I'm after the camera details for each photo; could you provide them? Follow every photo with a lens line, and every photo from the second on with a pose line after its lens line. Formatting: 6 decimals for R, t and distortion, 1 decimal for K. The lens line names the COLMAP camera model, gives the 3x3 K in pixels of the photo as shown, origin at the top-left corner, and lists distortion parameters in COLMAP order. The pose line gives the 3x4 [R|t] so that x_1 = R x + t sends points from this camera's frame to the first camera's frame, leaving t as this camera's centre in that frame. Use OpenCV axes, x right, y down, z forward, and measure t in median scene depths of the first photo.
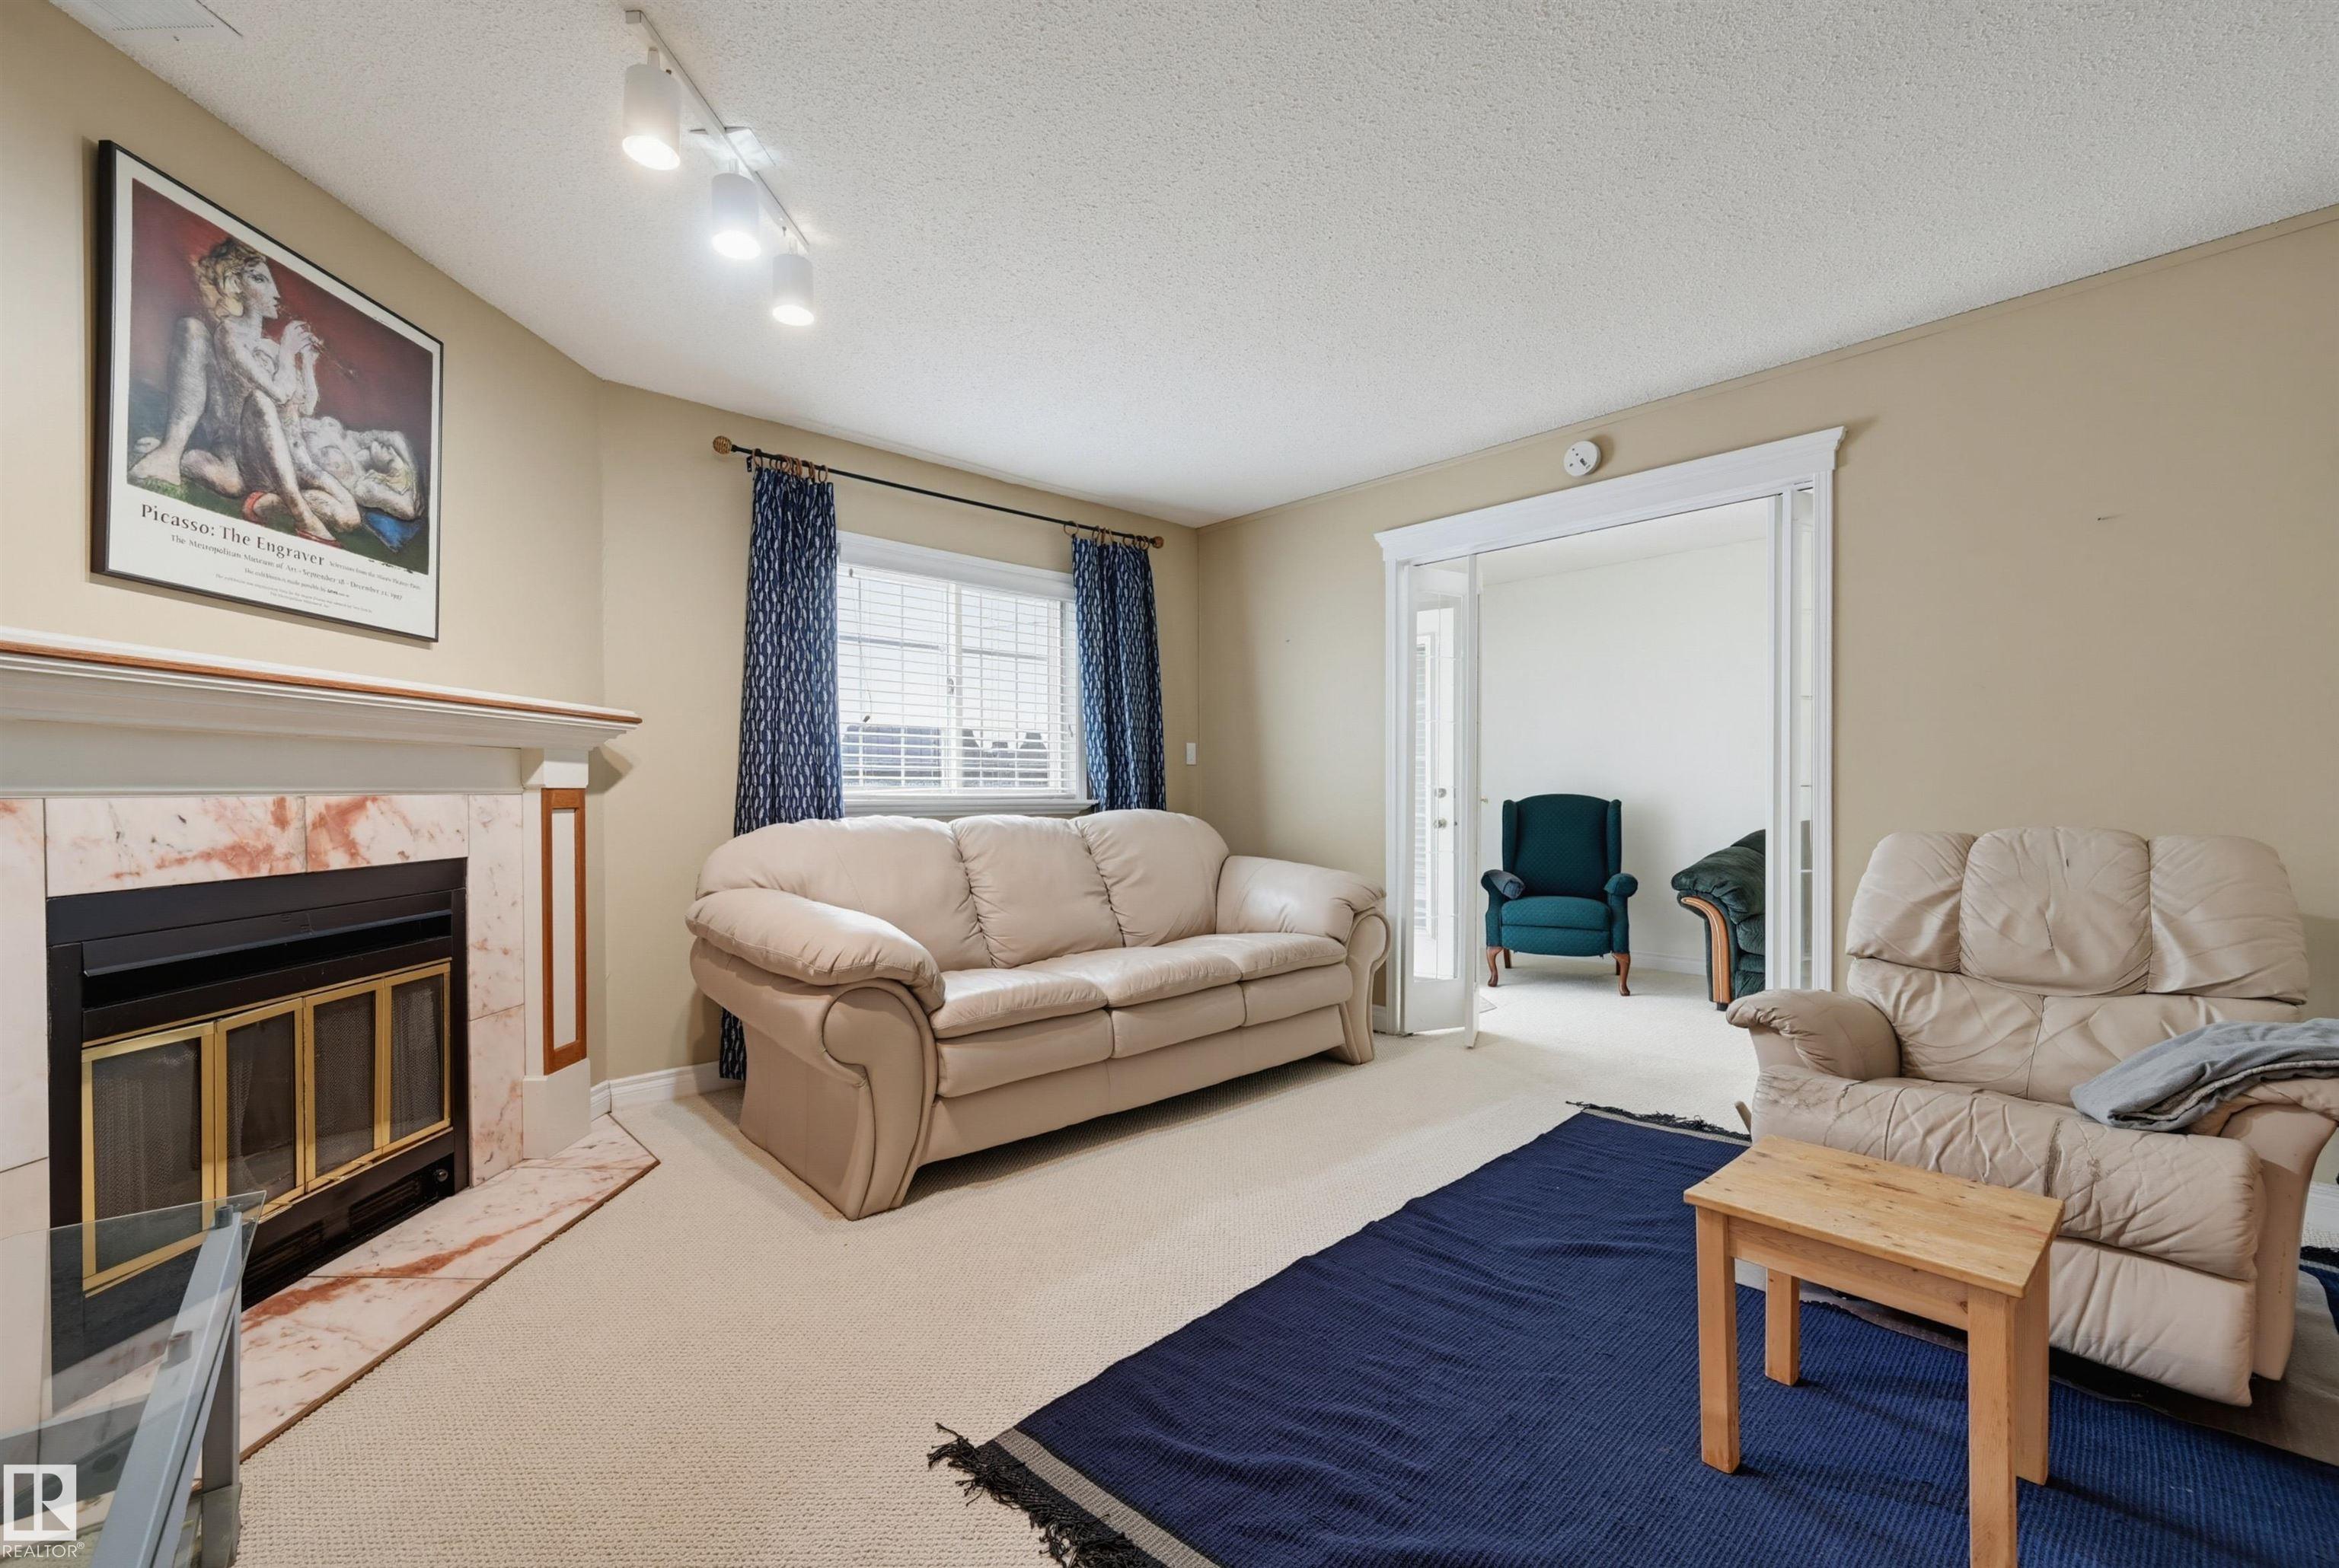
lens RADIAL K [[1008.5, 0, 1162.8], [0, 1008.5, 793.9], [0, 0, 1]] dist [0.001305, 0.000167]
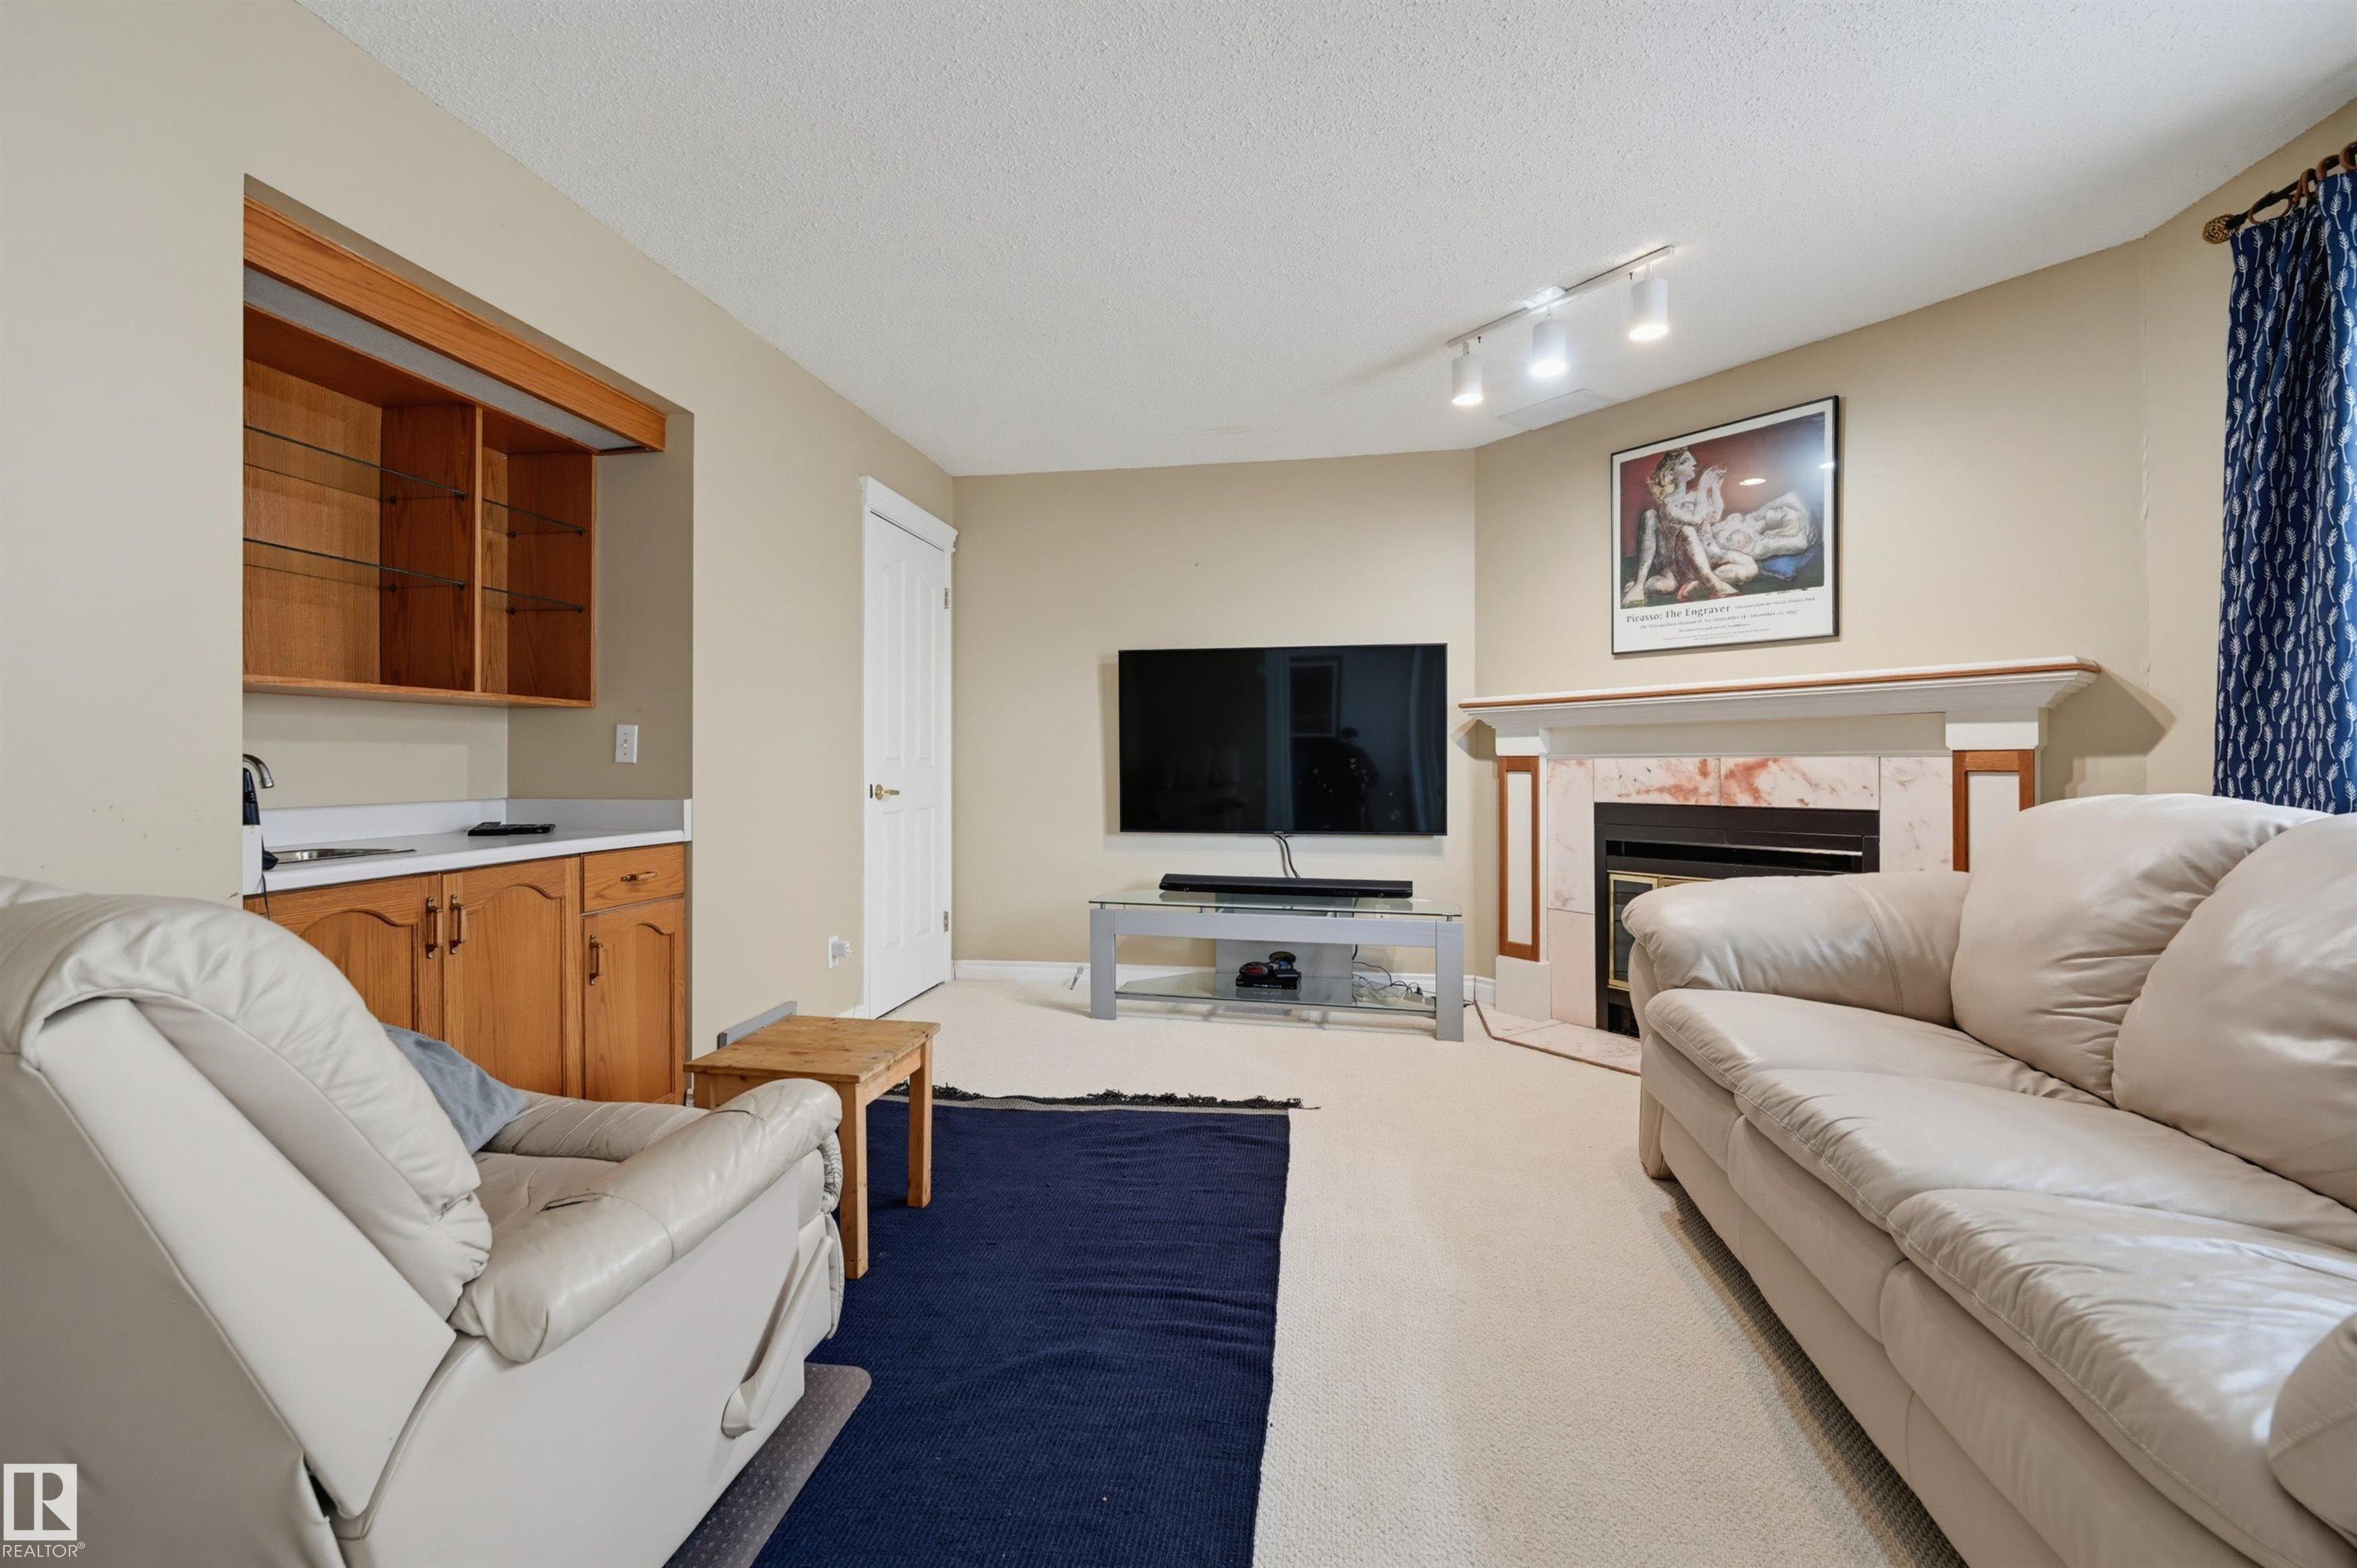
lens RADIAL K [[1042.5, 0, 1174.5], [0, 1042.5, 767.4], [0, 0, 1]] dist [0.002921, 0.000683]
pose [[-0.802773, 0.007759, -0.596234, 0.861473], [0.003501, 0.999959, 0.008299, 0.000313], [0.596274, 0.004574, -0.802768, 1.857390]]
